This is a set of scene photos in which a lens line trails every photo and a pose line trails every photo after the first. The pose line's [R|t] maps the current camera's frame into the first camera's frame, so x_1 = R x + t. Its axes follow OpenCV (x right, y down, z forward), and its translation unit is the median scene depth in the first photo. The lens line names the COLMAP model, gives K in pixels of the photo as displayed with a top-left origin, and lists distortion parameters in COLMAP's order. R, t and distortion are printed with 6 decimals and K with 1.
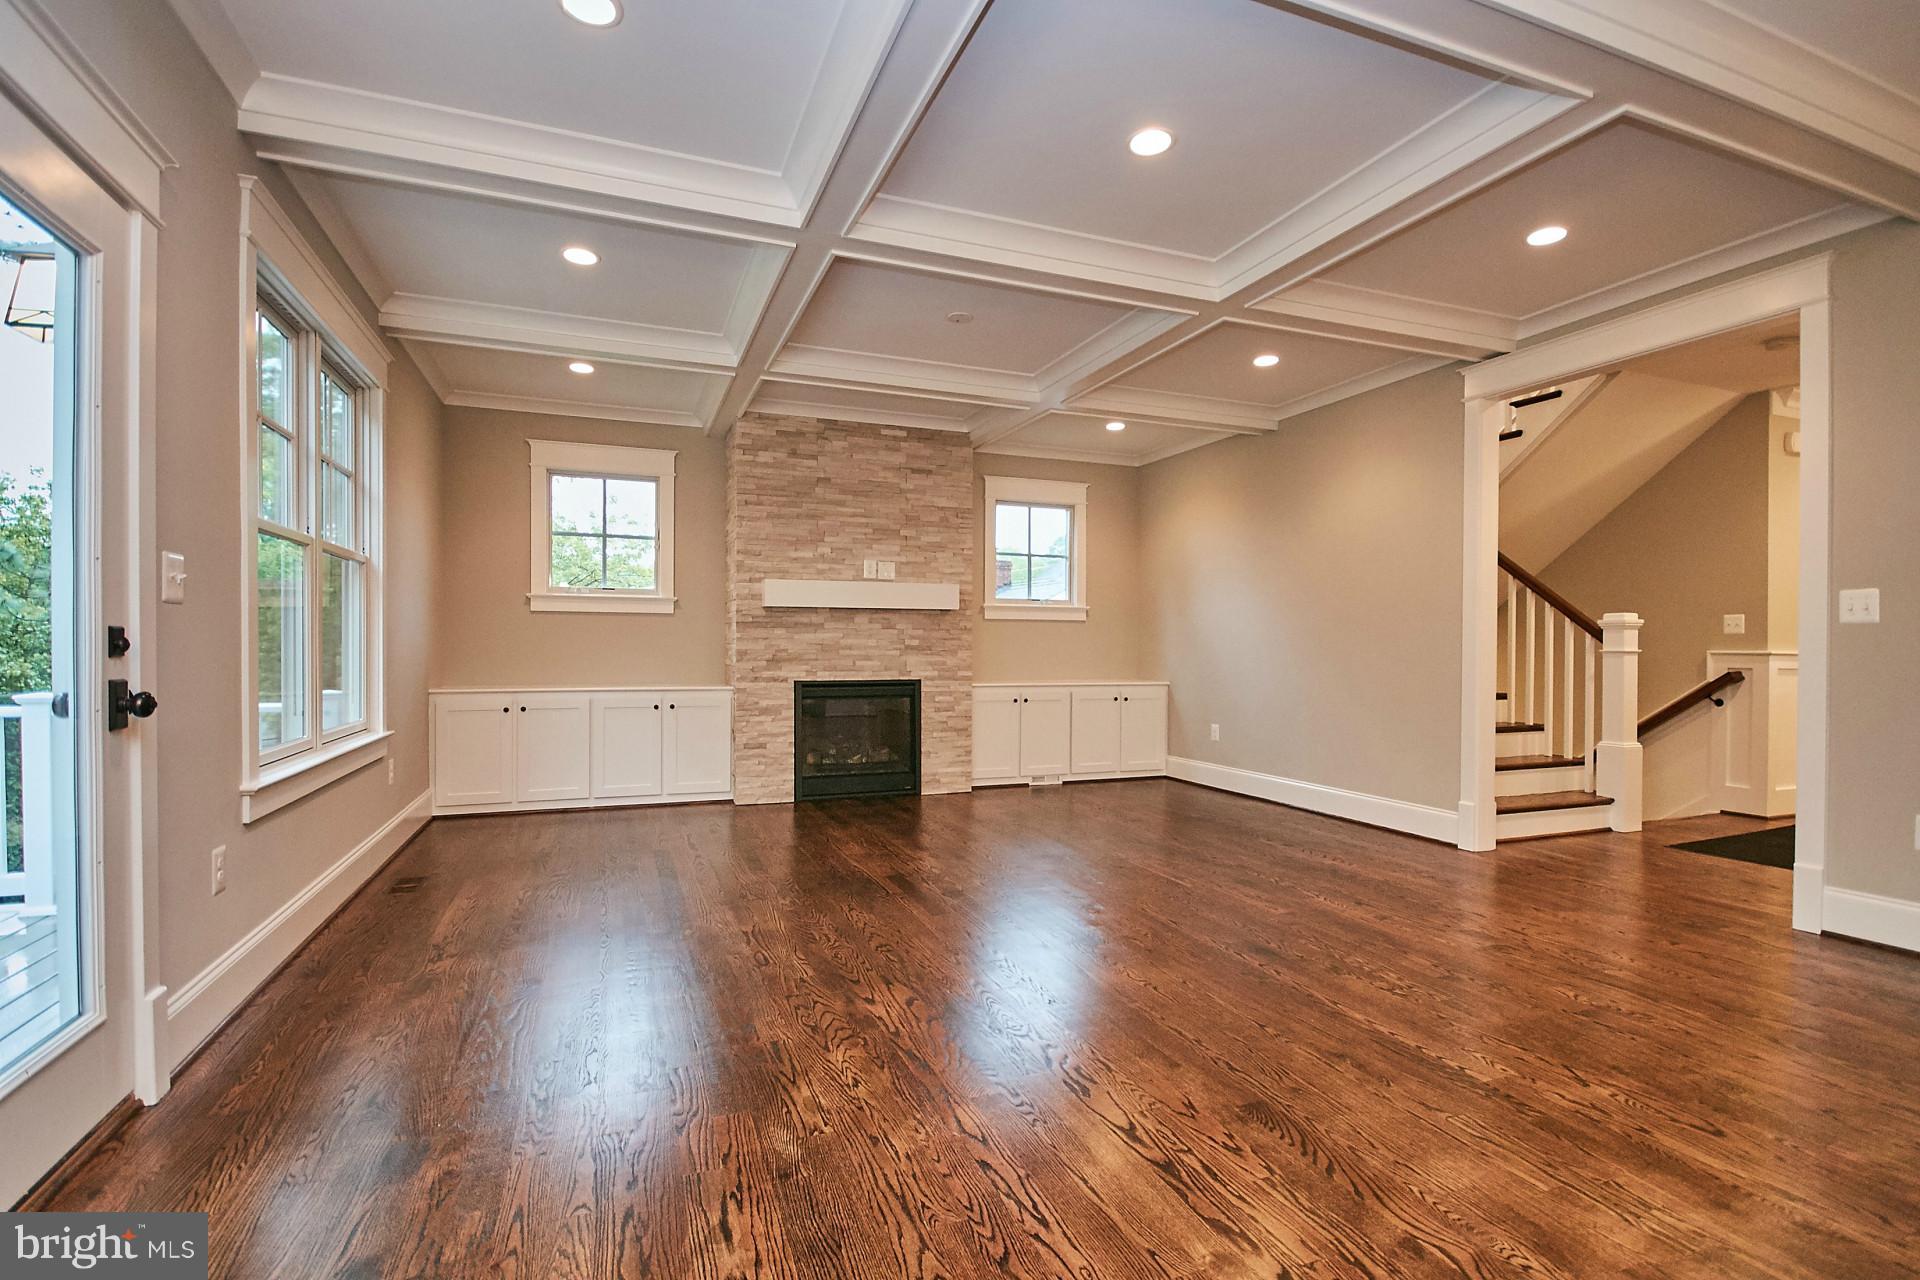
lens RADIAL K [[896.5, 0, 963.7], [0, 896.5, 647.4], [0, 0, 1]] dist [-0.002291, -0.000339]
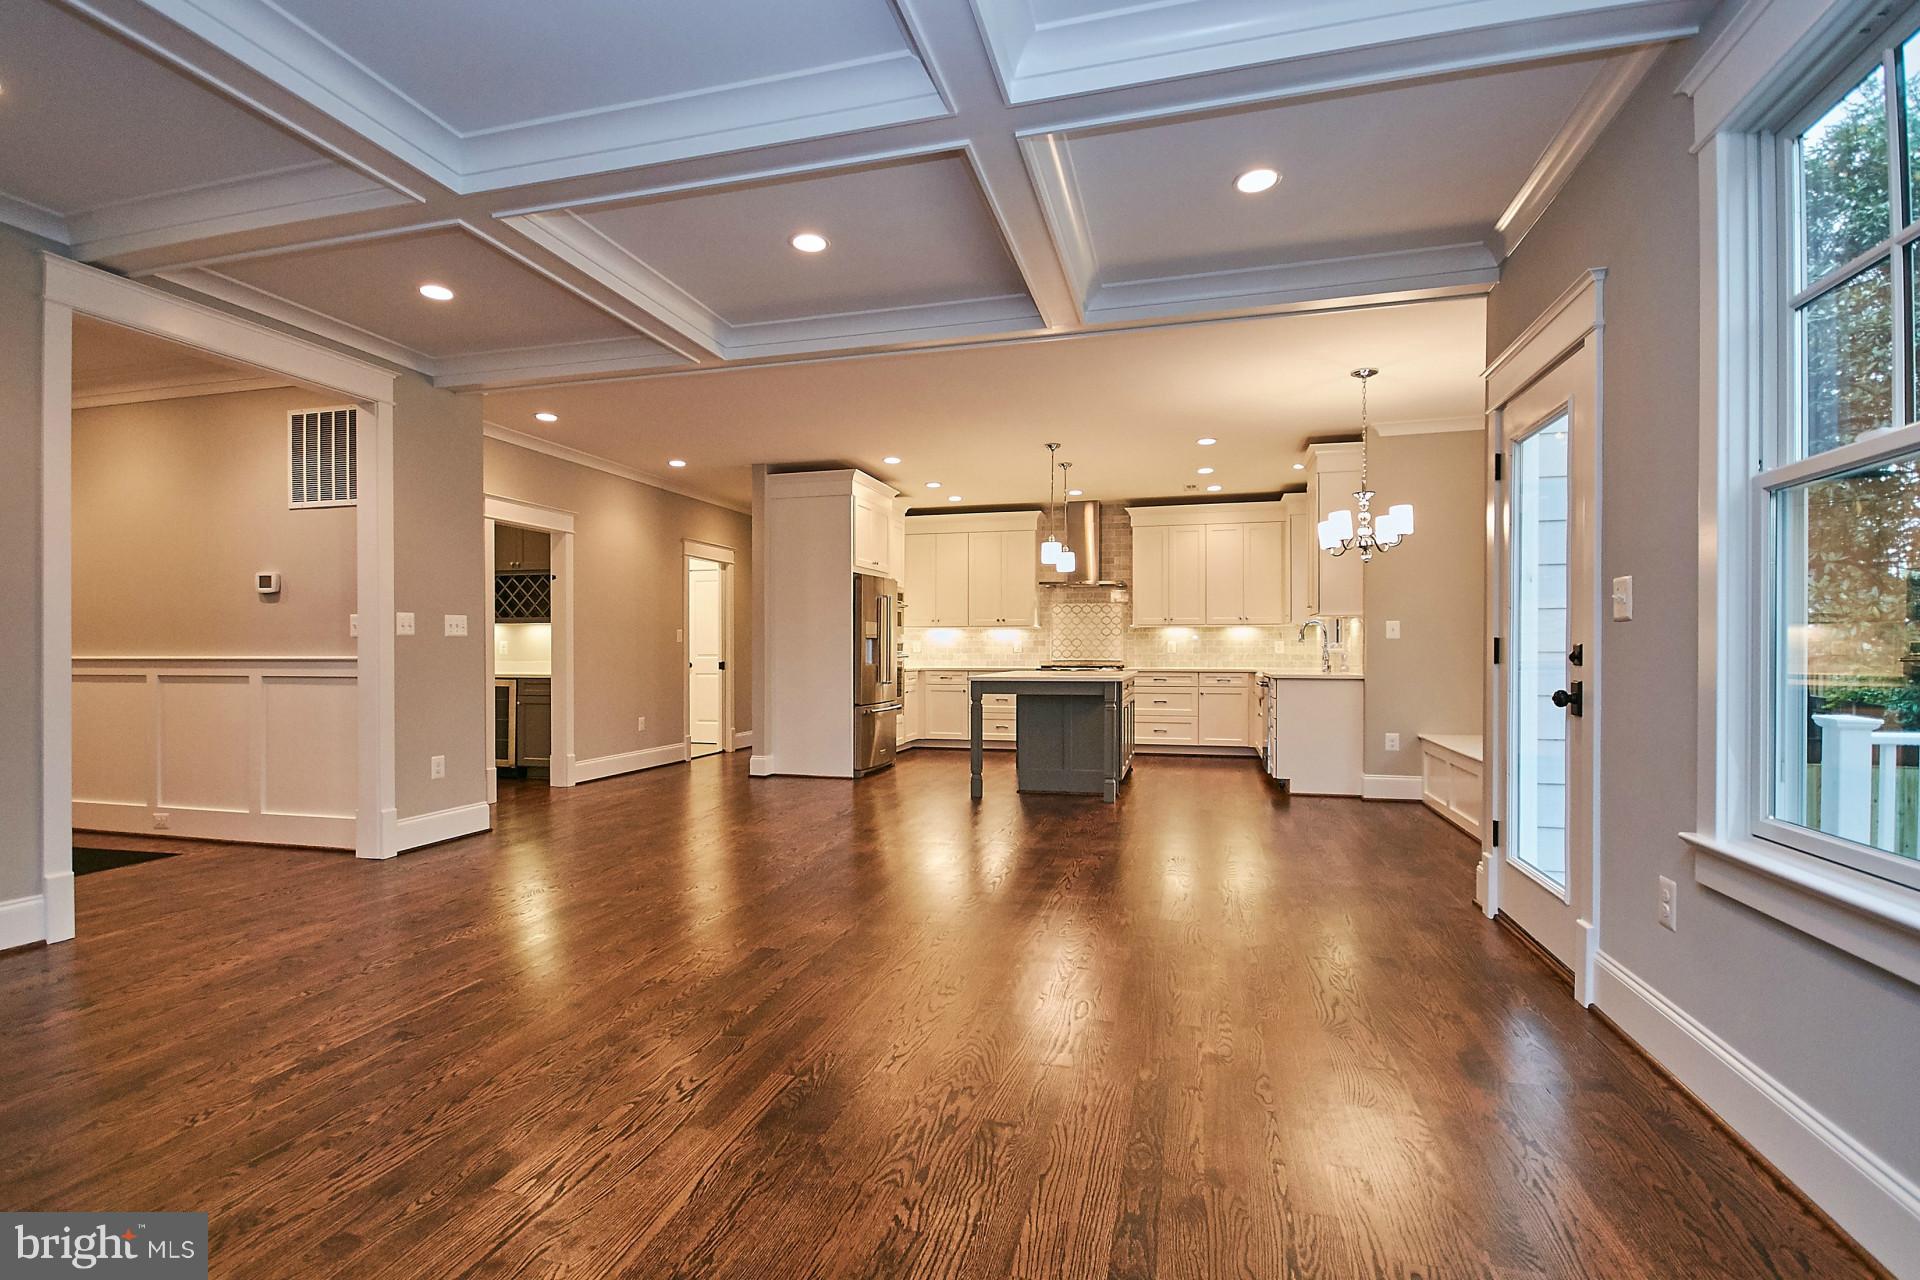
lens RADIAL K [[896.5, 0, 955.4], [0, 896.5, 653.0], [0, 0, 1]] dist [-0.002291, -0.000339]
pose [[-0.800373, -0.004501, 0.599485, -0.616294], [-0.003060, 0.999989, 0.003423, -0.006044], [-0.599494, 0.000905, -0.800379, 1.677605]]
